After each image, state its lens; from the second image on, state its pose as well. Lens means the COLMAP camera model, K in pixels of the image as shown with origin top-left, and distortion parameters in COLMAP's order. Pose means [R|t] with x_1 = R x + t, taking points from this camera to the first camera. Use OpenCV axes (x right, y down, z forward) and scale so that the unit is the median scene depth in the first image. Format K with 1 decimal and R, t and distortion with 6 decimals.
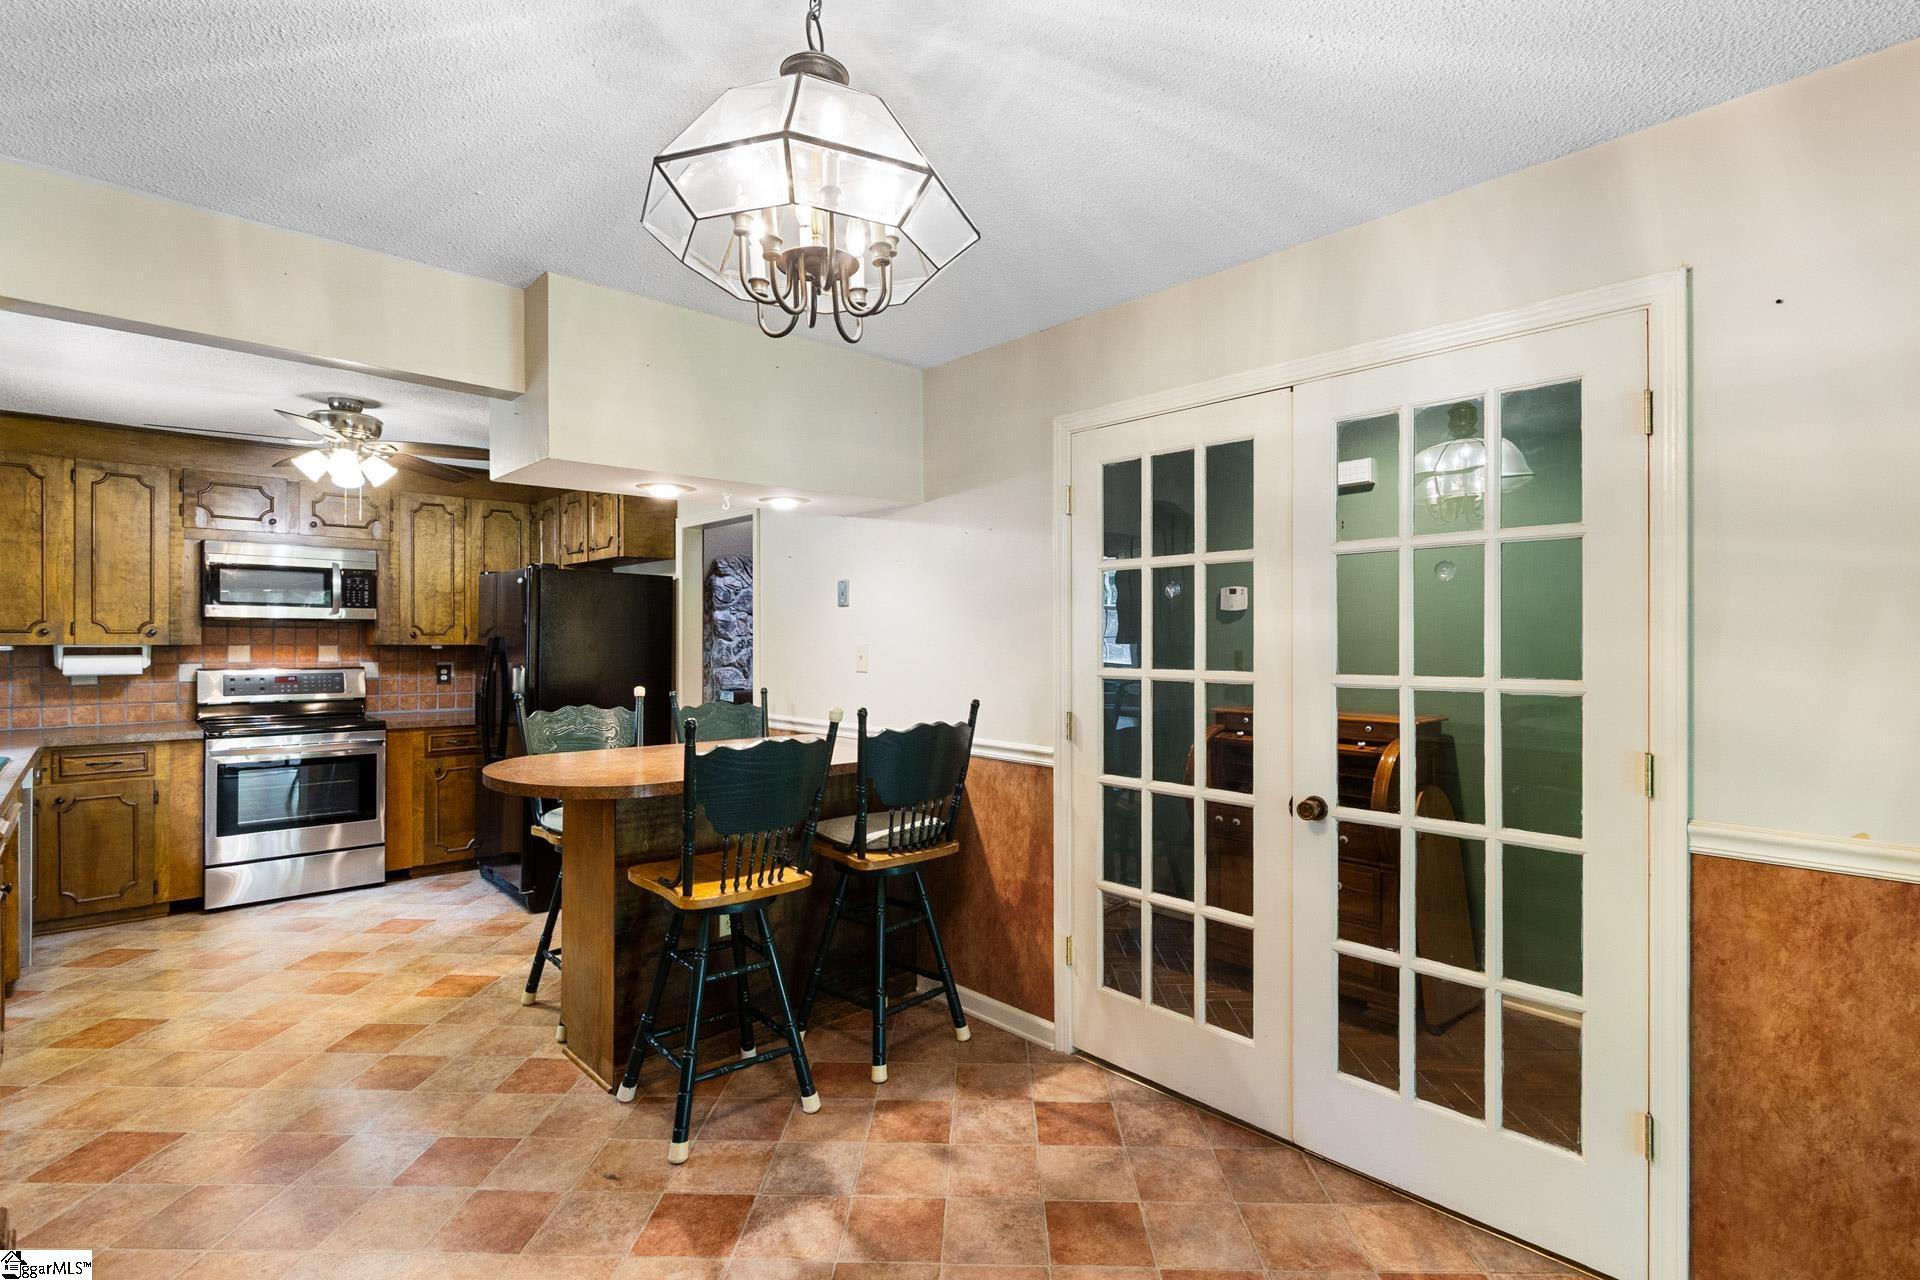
lens RADIAL K [[881.5, 0, 960.5], [0, 881.5, 634.9], [0, 0, 1]] dist [-0.000091, -0.002291]
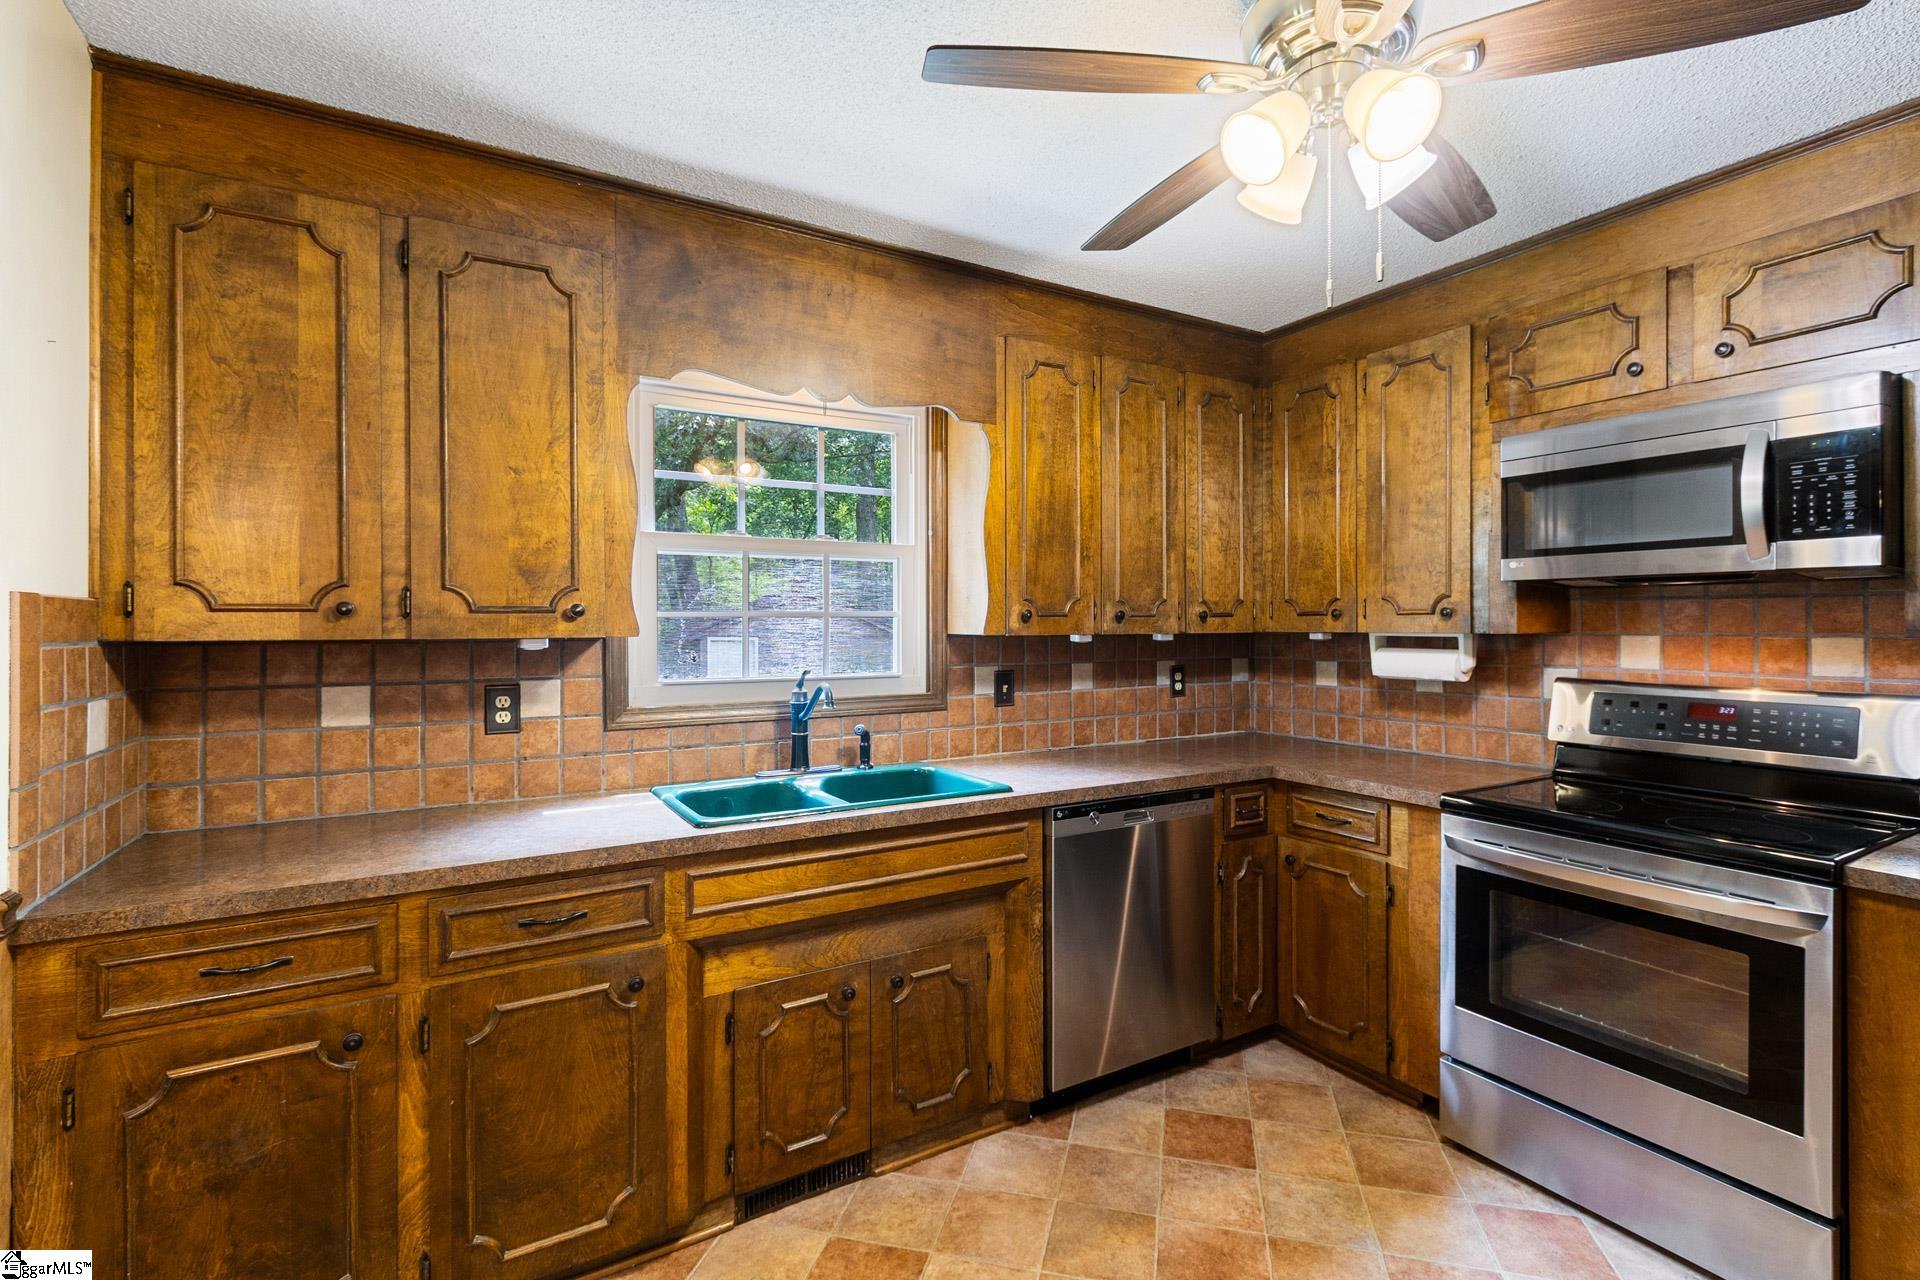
lens RADIAL K [[881.5, 0, 962.8], [0, 881.5, 629.2], [0, 0, 1]] dist [-0.000091, -0.002291]
pose [[-0.217775, 0.001519, -0.975998, -0.272166], [0.005986, 0.999982, 0.000220, 0.006525], [0.975981, -0.005795, -0.217780, 0.817281]]
